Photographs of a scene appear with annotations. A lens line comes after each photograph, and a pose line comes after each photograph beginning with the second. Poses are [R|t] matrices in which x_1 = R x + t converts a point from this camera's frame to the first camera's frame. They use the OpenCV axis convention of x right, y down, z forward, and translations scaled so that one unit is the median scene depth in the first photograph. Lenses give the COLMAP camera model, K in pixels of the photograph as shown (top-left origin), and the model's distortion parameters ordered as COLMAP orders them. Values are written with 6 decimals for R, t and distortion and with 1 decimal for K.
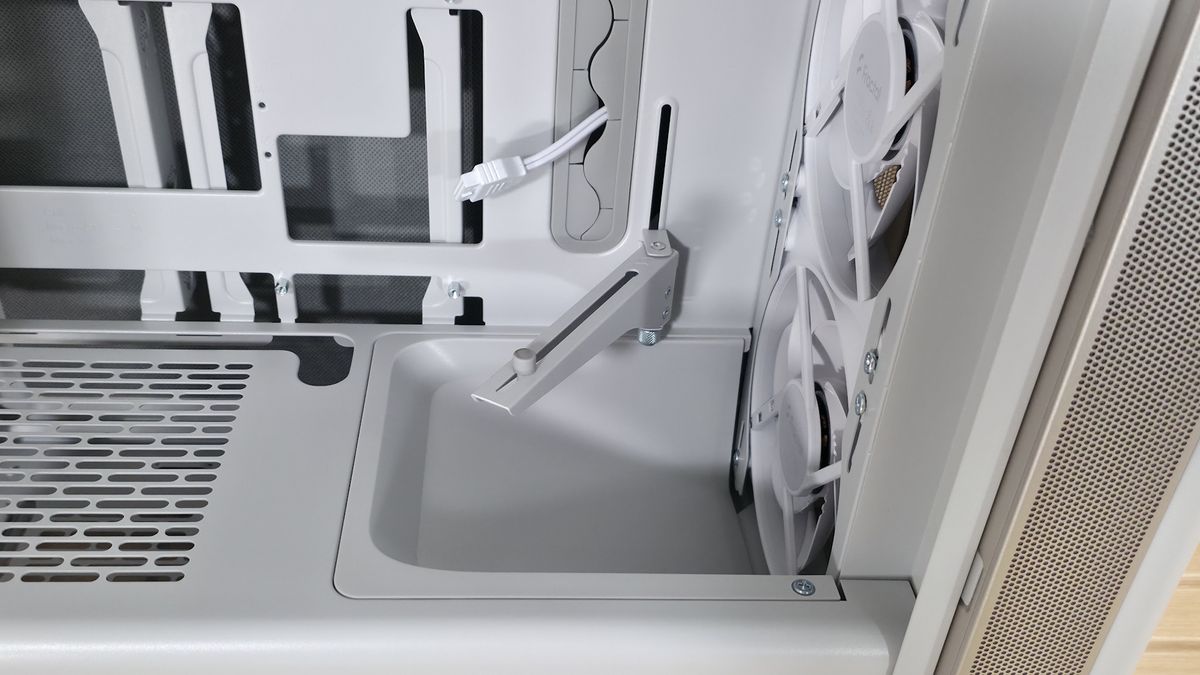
lens RADIAL K [[1084.7, 0, 593.5], [0, 1084.7, 335.2], [0, 0, 1]] dist [-0.016882, 0.000000]
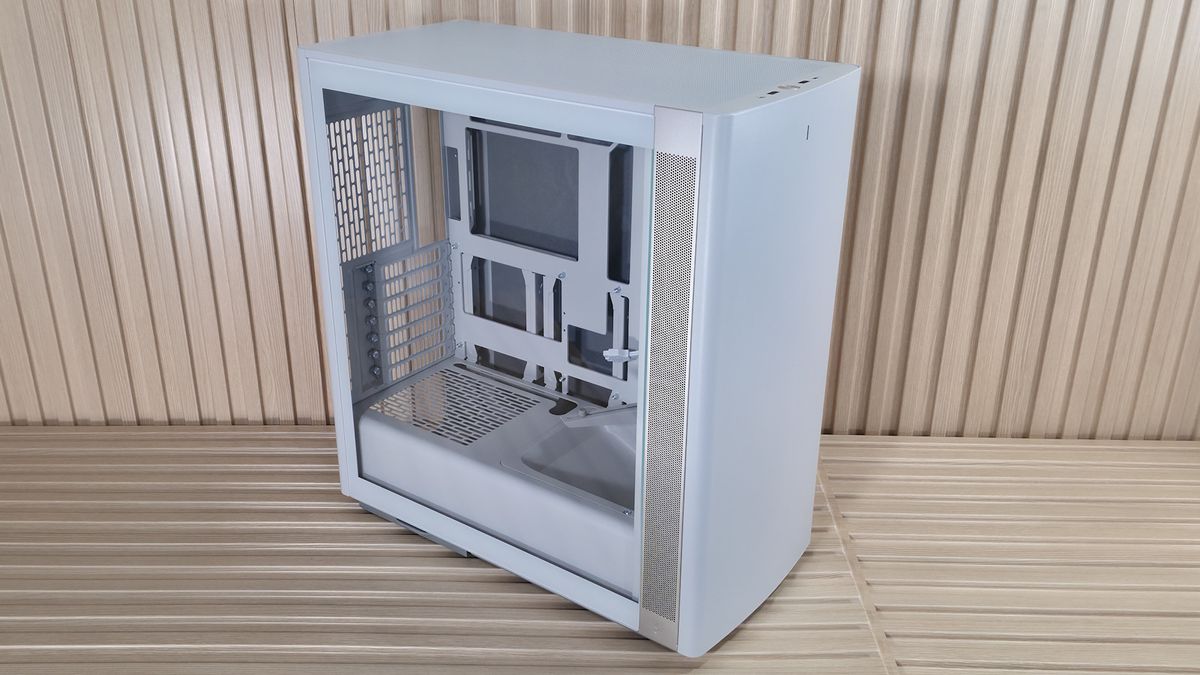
lens RADIAL K [[1084.7, 0, 598.0], [0, 1084.7, 334.0], [0, 0, 1]] dist [-0.016882, 0.000000]
pose [[0.774078, 0.209448, -0.597440, 1.363409], [-0.312232, 0.947238, -0.072467, 0.017285], [0.550740, 0.242635, 0.798632, -1.126999]]
